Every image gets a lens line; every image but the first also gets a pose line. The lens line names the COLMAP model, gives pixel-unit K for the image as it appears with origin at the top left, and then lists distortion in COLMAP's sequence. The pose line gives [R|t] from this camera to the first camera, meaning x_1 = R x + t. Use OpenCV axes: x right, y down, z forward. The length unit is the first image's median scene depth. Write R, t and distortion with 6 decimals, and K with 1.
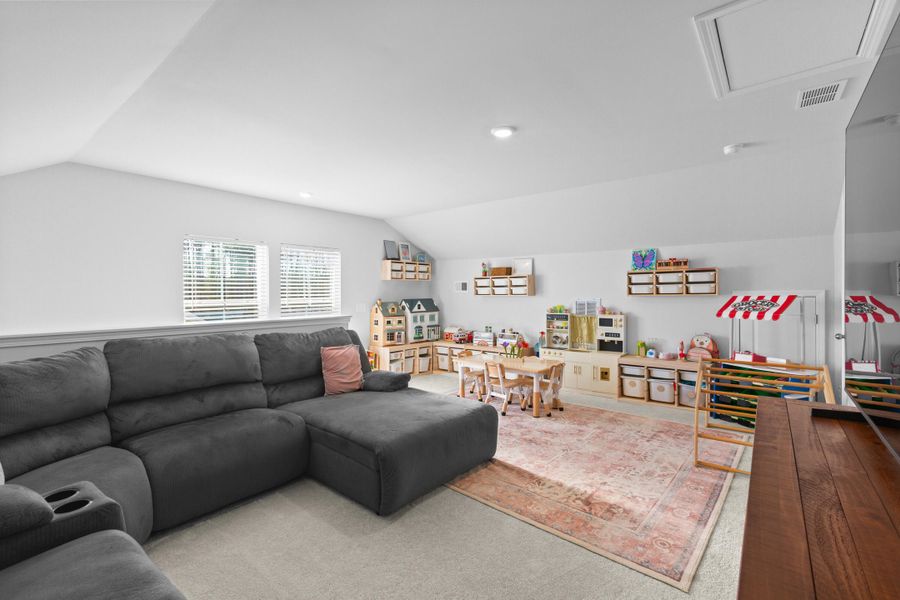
lens RADIAL K [[400.7, 0, 451.3], [0, 400.7, 291.5], [0, 0, 1]] dist [-0.002356, 0.000458]
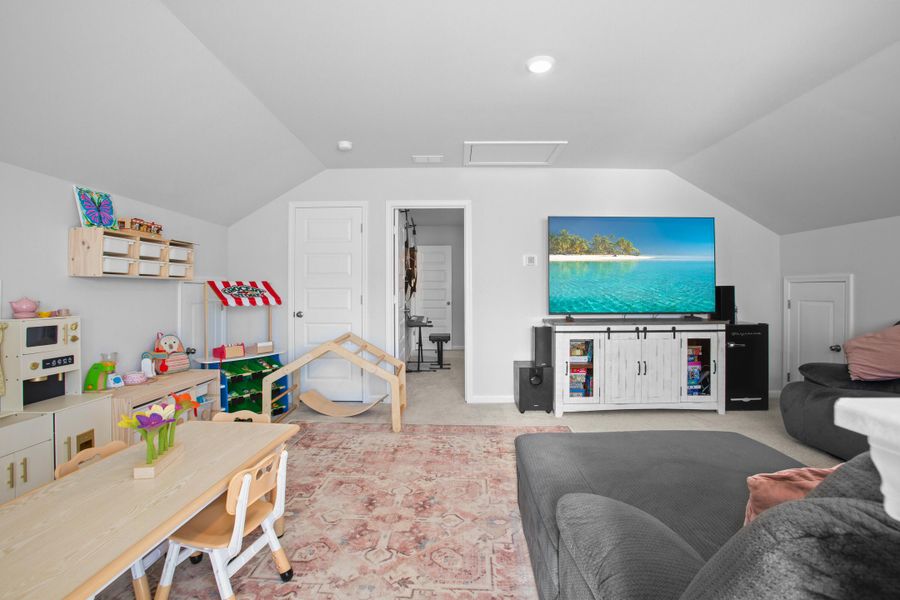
lens RADIAL K [[400.7, 0, 451.3], [0, 400.7, 291.5], [0, 0, 1]] dist [-0.002356, 0.000458]
pose [[-0.603118, 0.006290, 0.797627, -0.316042], [-0.004482, 0.999926, -0.011274, 0.046041], [-0.797639, -0.010374, -0.603045, 1.303574]]
